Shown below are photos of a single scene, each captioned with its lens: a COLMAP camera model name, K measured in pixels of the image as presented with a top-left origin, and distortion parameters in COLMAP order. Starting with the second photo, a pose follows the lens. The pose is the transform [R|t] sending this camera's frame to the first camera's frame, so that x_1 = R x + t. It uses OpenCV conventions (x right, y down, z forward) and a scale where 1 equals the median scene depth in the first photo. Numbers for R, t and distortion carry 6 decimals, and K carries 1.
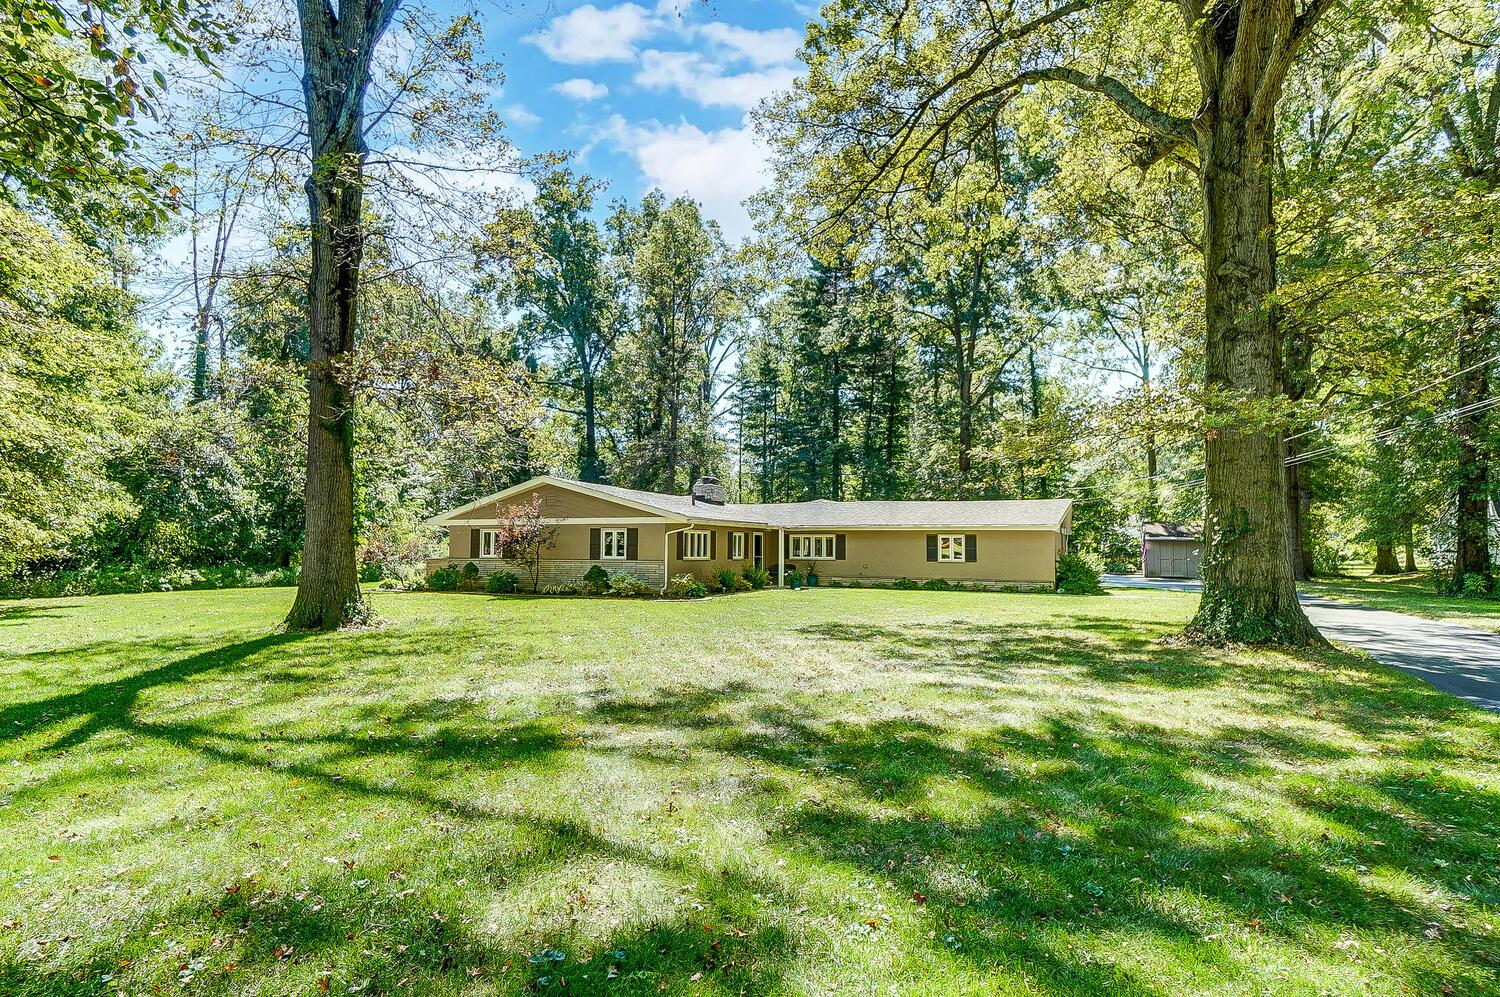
lens RADIAL K [[866.0, 0, 750.0], [0, 866.0, 498.5], [0, 0, 1]] dist [0.068658, -0.000521]
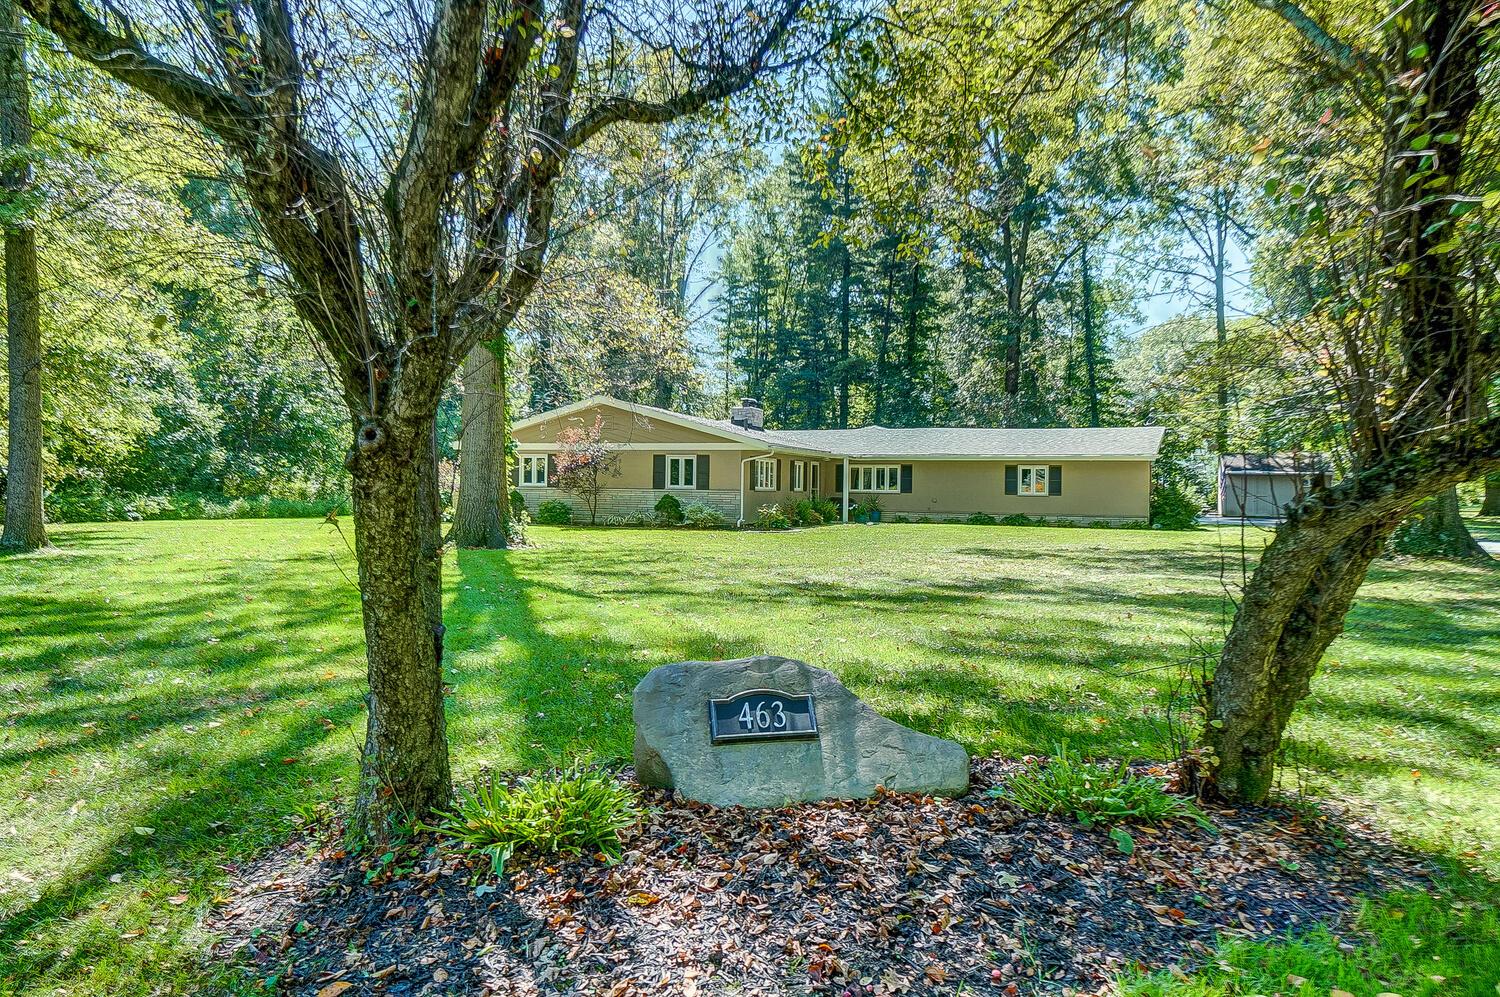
lens RADIAL K [[1107.5, 0, 750.0], [0, 1107.5, 498.5], [0, 0, 1]] dist [0.176299, -0.000012]
pose [[0.997681, 0.006986, 0.067701, -0.090672], [-0.011452, 0.997767, 0.065809, 0.001643], [-0.067090, -0.066432, 0.995533, -0.092592]]
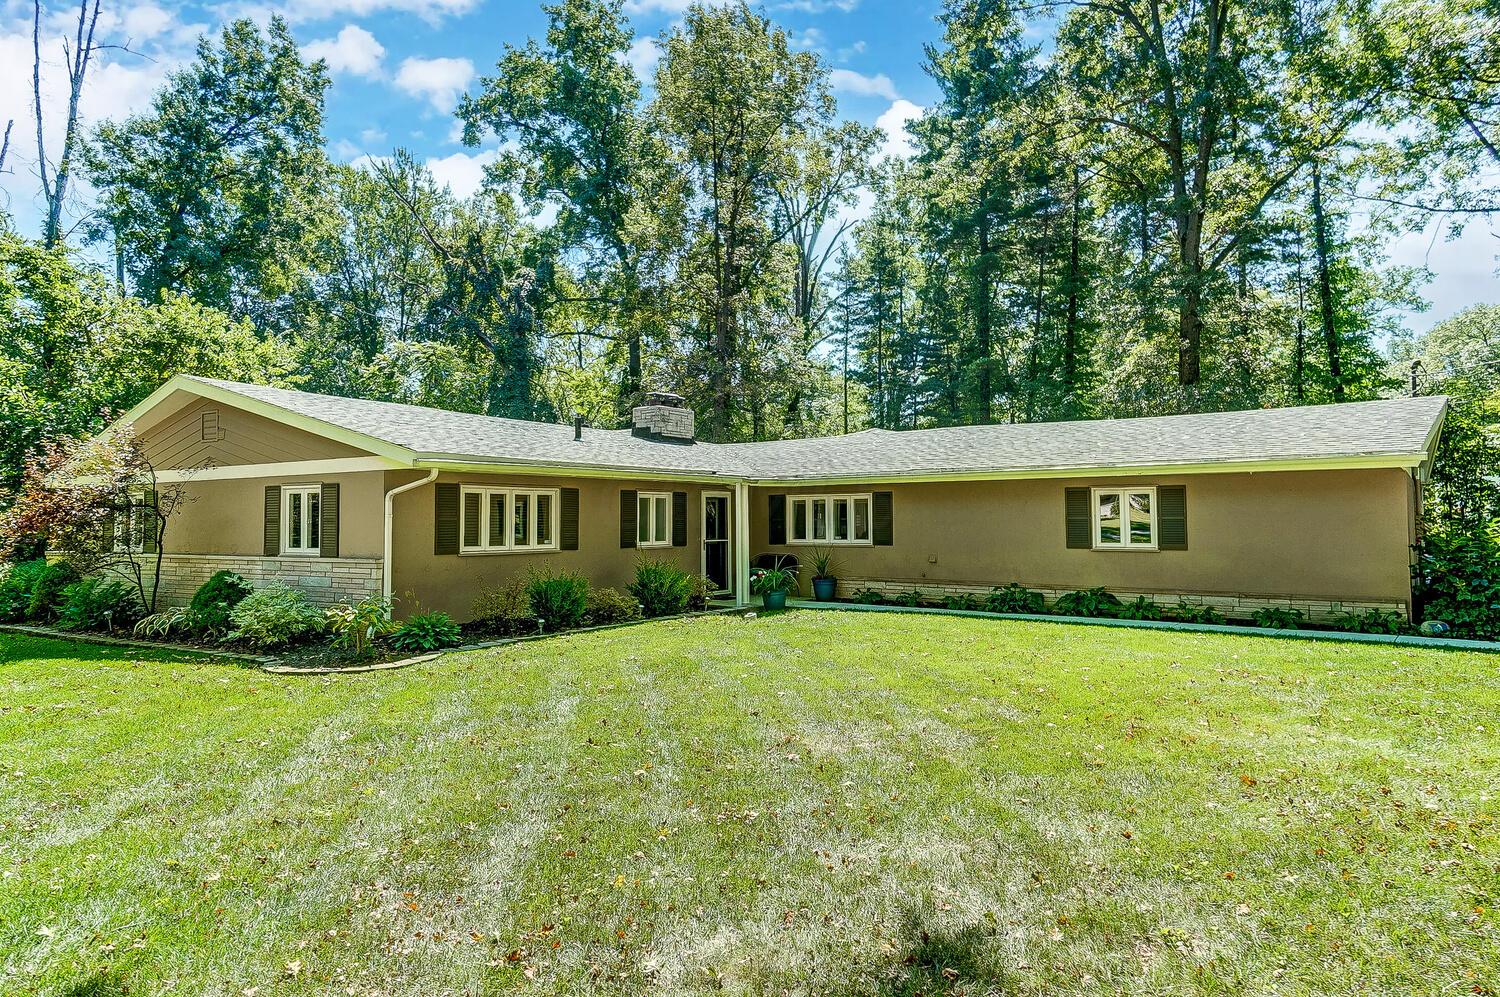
lens RADIAL K [[976.2, 0, 743.1], [0, 976.2, 490.4], [0, 0, 1]] dist [0.113317, -0.001981]
pose [[0.980599, -0.019062, -0.195094, 0.090580], [0.024406, 0.999389, 0.025024, 0.016727], [0.194497, -0.029300, 0.980465, 0.304304]]
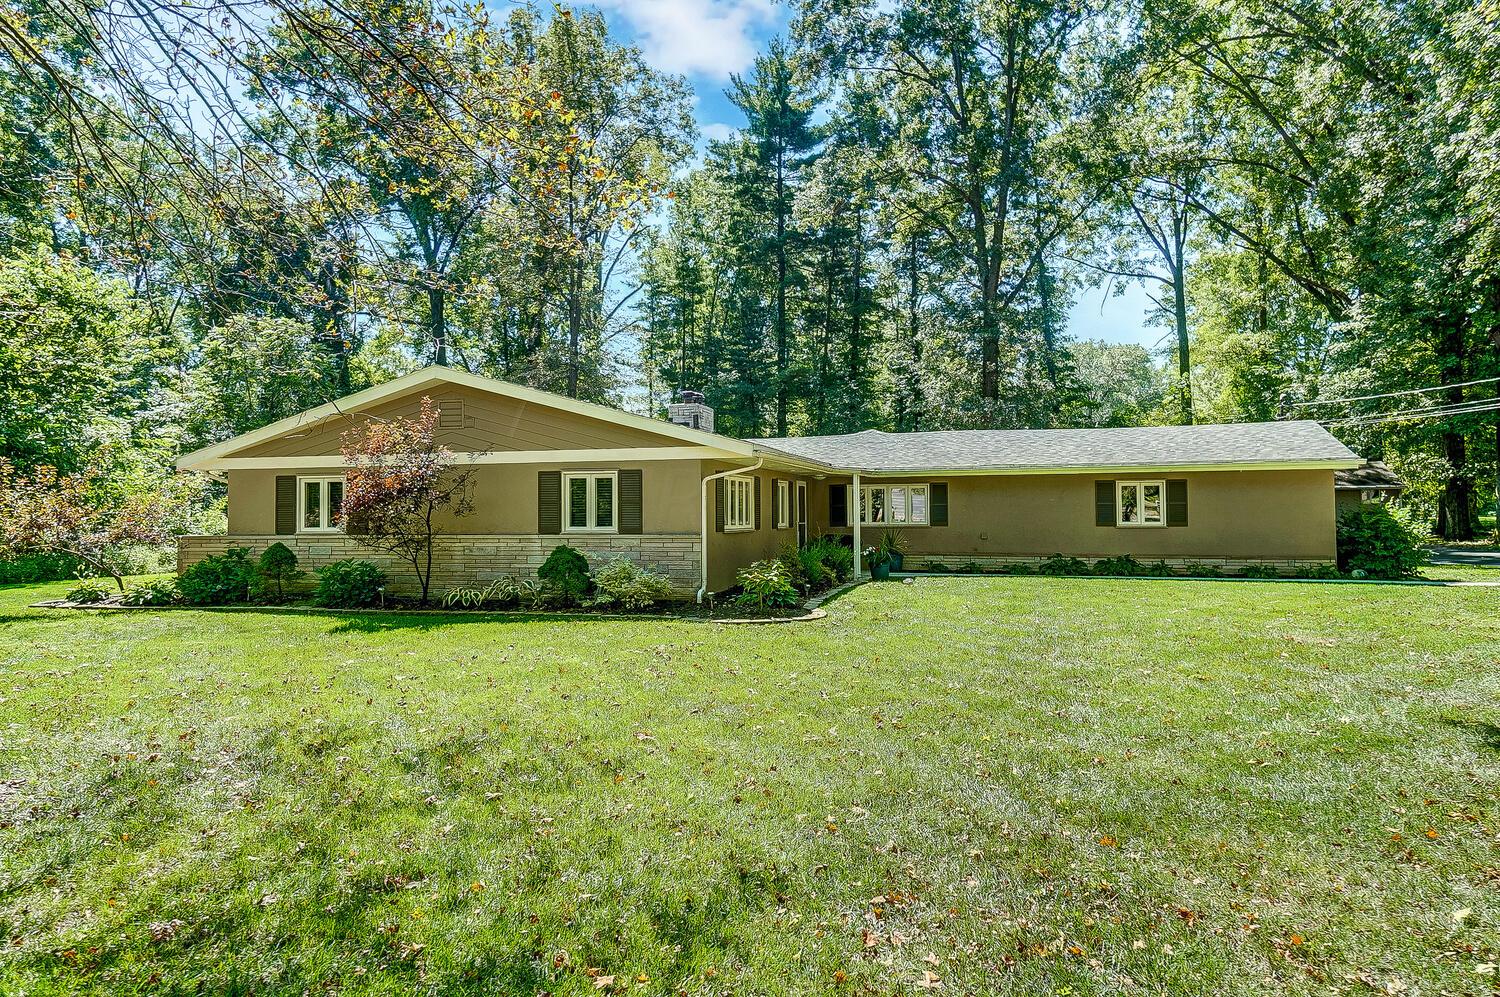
lens RADIAL K [[976.2, 0, 743.1], [0, 976.2, 490.4], [0, 0, 1]] dist [0.113317, -0.001981]
pose [[0.989280, -0.010982, 0.145620, -0.084174], [0.005858, 0.999350, 0.035574, 0.014638], [-0.145916, -0.034340, 0.988701, 0.239910]]
